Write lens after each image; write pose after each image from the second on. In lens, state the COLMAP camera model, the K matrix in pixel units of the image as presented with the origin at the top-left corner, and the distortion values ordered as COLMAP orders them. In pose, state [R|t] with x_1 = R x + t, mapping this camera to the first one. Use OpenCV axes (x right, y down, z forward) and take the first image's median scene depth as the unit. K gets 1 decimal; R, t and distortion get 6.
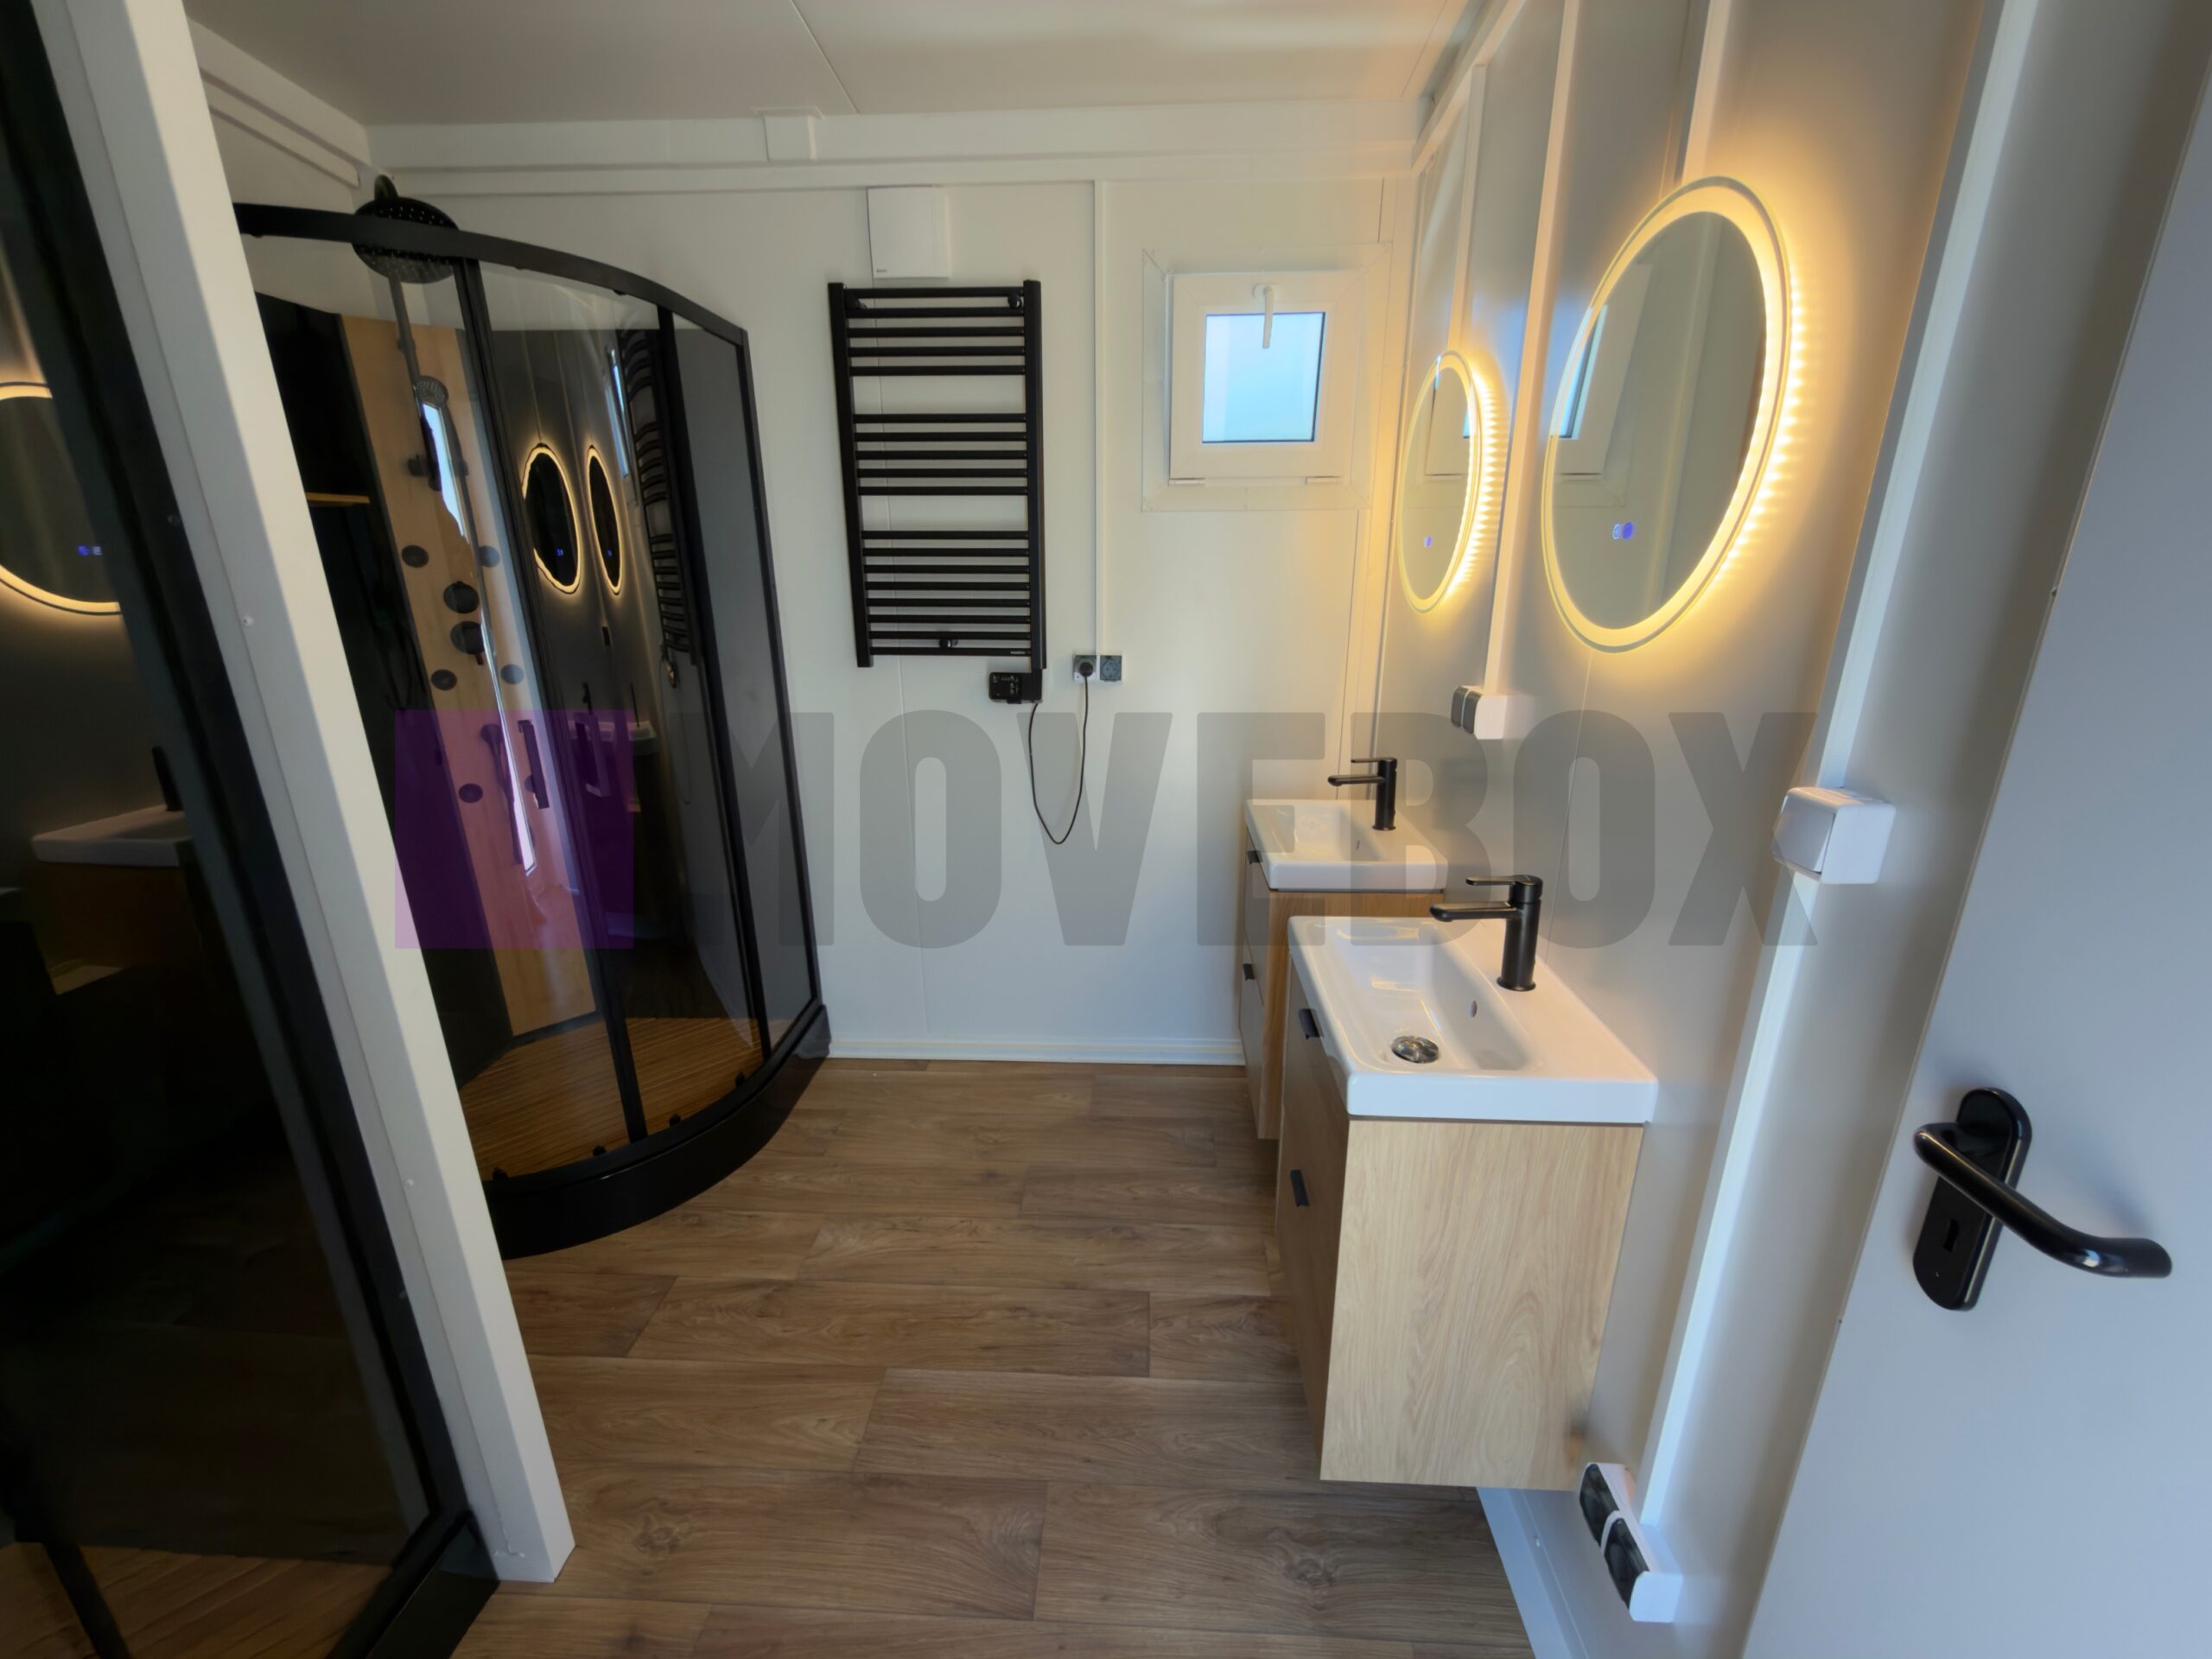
lens RADIAL K [[885.8, 0, 1107.7], [0, 885.8, 831.7], [0, 0, 1]] dist [-0.001054, 0.000323]
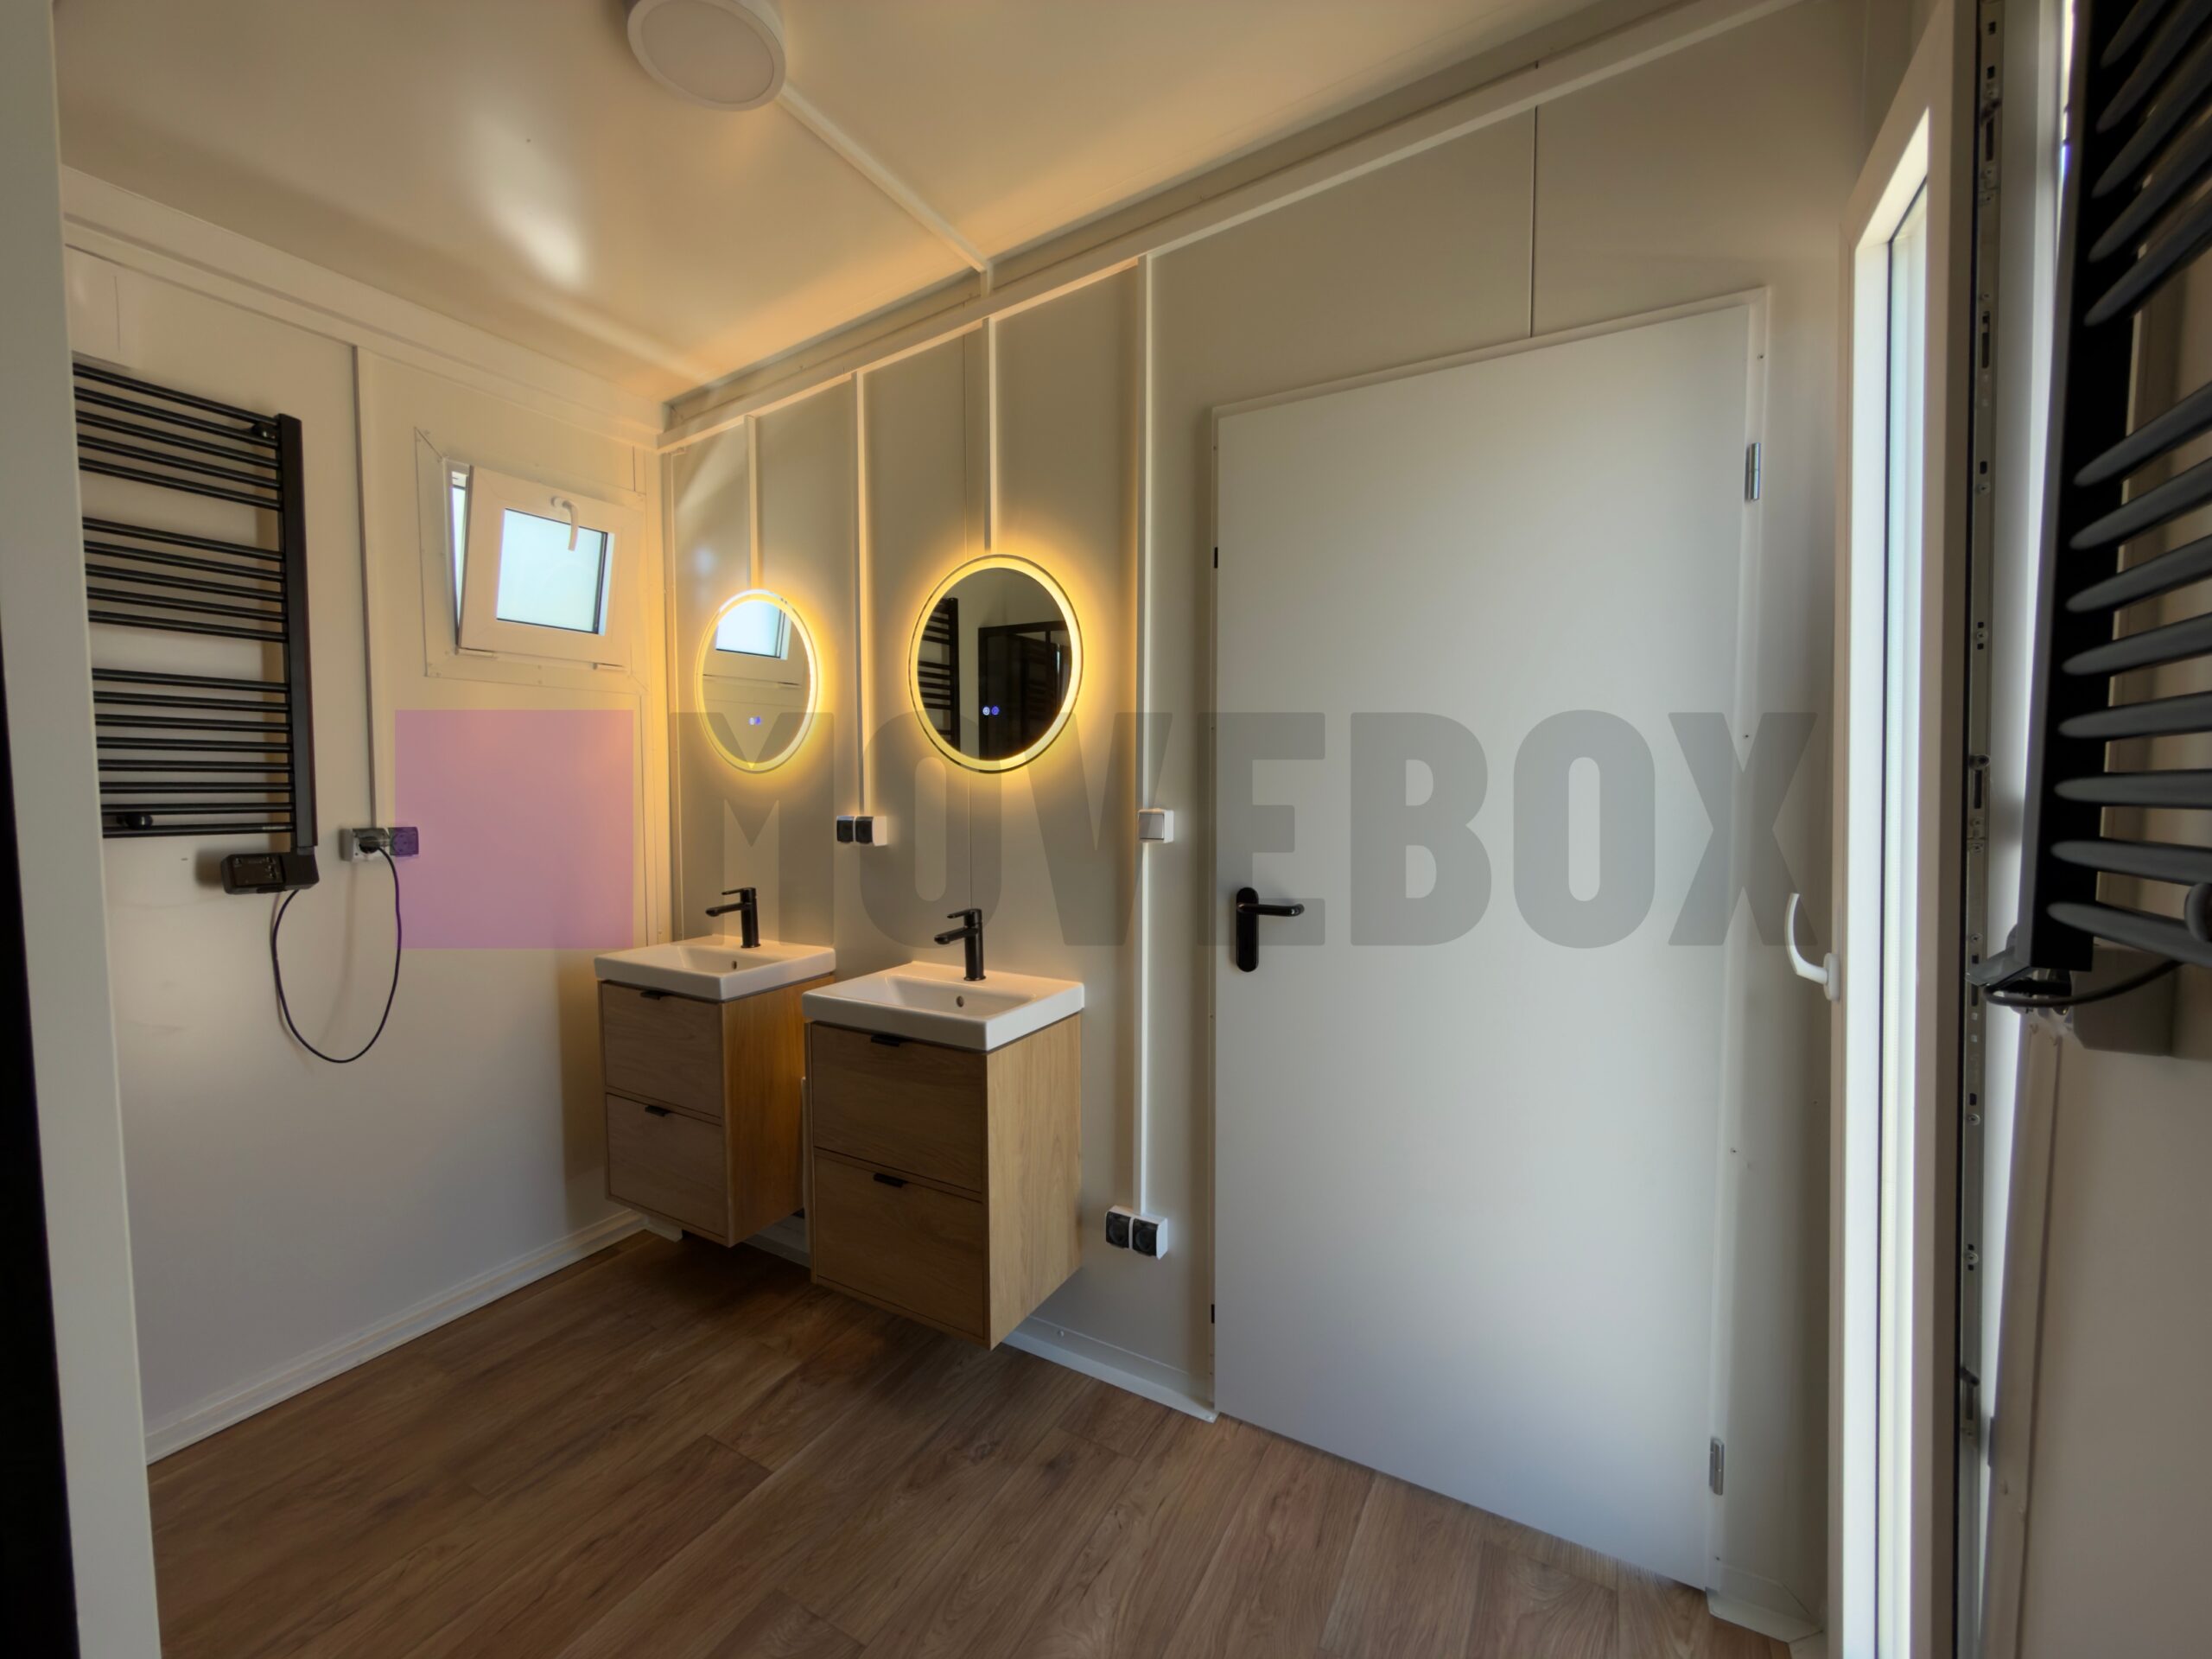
lens RADIAL K [[885.8, 0, 1107.7], [0, 885.8, 831.7], [0, 0, 1]] dist [-0.001054, 0.000323]
pose [[0.441124, -0.049241, 0.896094, -0.550368], [0.261447, 0.962235, -0.075828, 0.064641], [-0.858519, 0.267730, 0.437339, 0.012617]]
